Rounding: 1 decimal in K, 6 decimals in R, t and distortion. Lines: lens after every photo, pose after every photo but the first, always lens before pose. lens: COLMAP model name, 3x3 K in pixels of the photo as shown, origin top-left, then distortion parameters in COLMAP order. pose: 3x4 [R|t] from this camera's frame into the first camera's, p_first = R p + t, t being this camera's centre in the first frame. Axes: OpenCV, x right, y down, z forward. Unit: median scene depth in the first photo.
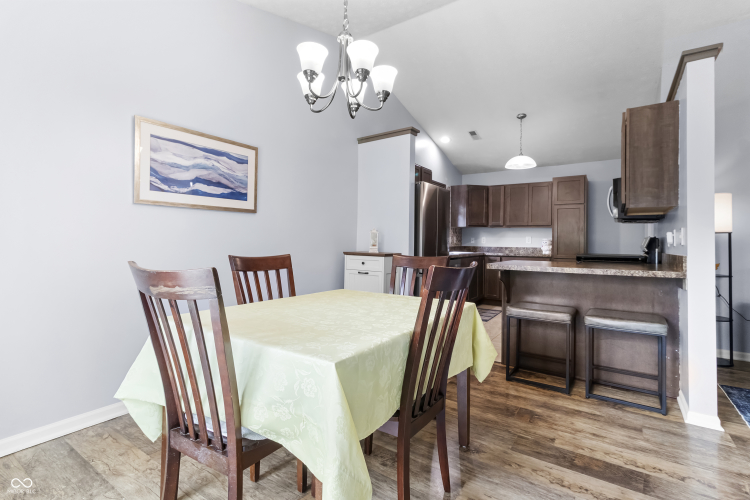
lens RADIAL K [[350.2, 0, 362.9], [0, 350.2, 247.5], [0, 0, 1]] dist [0.004419, 0.000519]
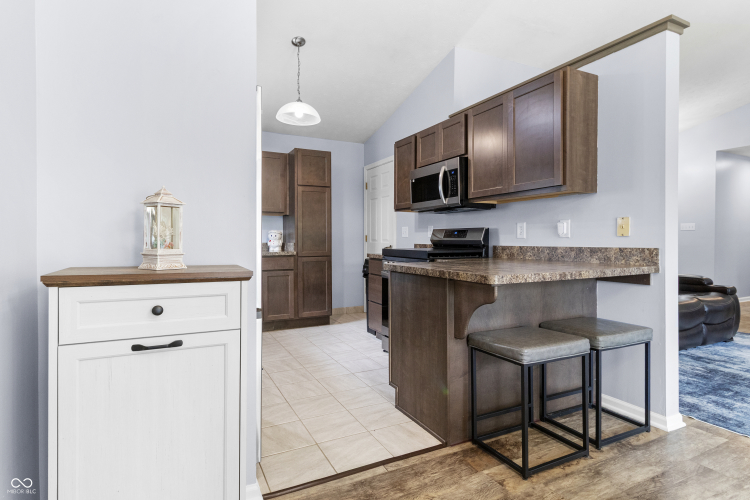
lens RADIAL K [[395.0, 0, 370.9], [0, 395.0, 249.1], [0, 0, 1]] dist [0.009064, 0.000538]
pose [[0.465928, -0.033150, 0.884201, -0.115581], [0.018889, 0.999443, 0.027517, -0.005188], [-0.884621, 0.003881, 0.466295, 0.418379]]
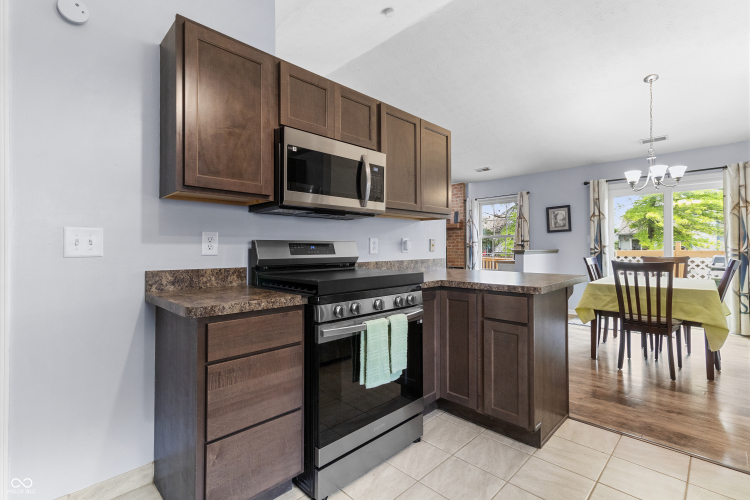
lens RADIAL K [[350.2, 0, 368.5], [0, 350.2, 243.5], [0, 0, 1]] dist [0.004419, 0.000519]
pose [[-0.986398, -0.006192, 0.164261, 0.354934], [-0.005208, 0.999966, 0.006422, -0.017341], [-0.164295, 0.005479, -0.986396, 0.926208]]
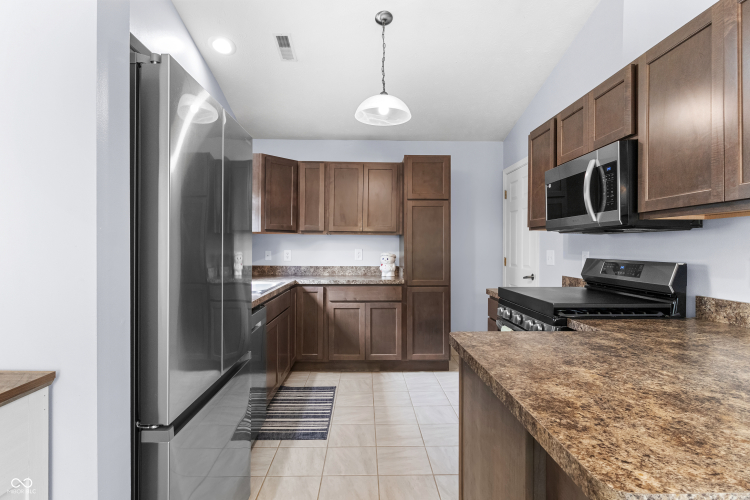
lens RADIAL K [[389.4, 0, 372.1], [0, 389.4, 251.0], [0, 0, 1]] dist [0.001162, 0.000477]
pose [[0.800314, -0.013457, 0.599430, 0.074185], [0.014413, 0.999891, 0.003204, -0.030328], [-0.599408, 0.006075, 0.800421, 0.434692]]
